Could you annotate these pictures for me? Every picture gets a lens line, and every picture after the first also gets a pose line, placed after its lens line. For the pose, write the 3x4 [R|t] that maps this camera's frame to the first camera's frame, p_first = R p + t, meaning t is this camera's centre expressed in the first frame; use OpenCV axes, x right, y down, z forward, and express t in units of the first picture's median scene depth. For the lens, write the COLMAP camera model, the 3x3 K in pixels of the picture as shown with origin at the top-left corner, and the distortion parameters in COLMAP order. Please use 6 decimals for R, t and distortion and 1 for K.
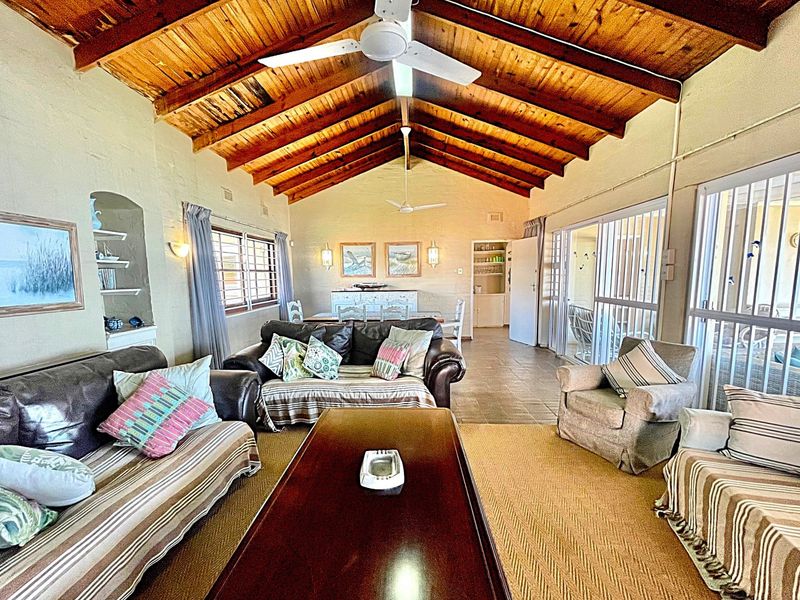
lens RADIAL K [[345.4, 0, 394.7], [0, 345.4, 301.4], [0, 0, 1]] dist [0.001996, 0.000535]
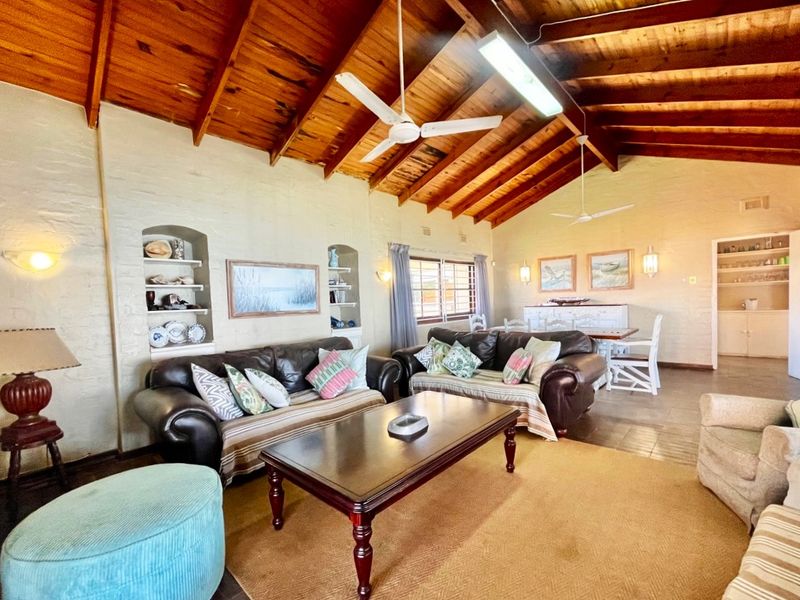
lens RADIAL K [[345.4, 0, 402.6], [0, 345.4, 295.1], [0, 0, 1]] dist [0.001996, 0.000535]
pose [[0.772406, -0.026368, -0.634582, 0.309613], [-0.020400, 0.997592, -0.066283, 0.020561], [0.634802, 0.064143, 0.770008, -0.043051]]
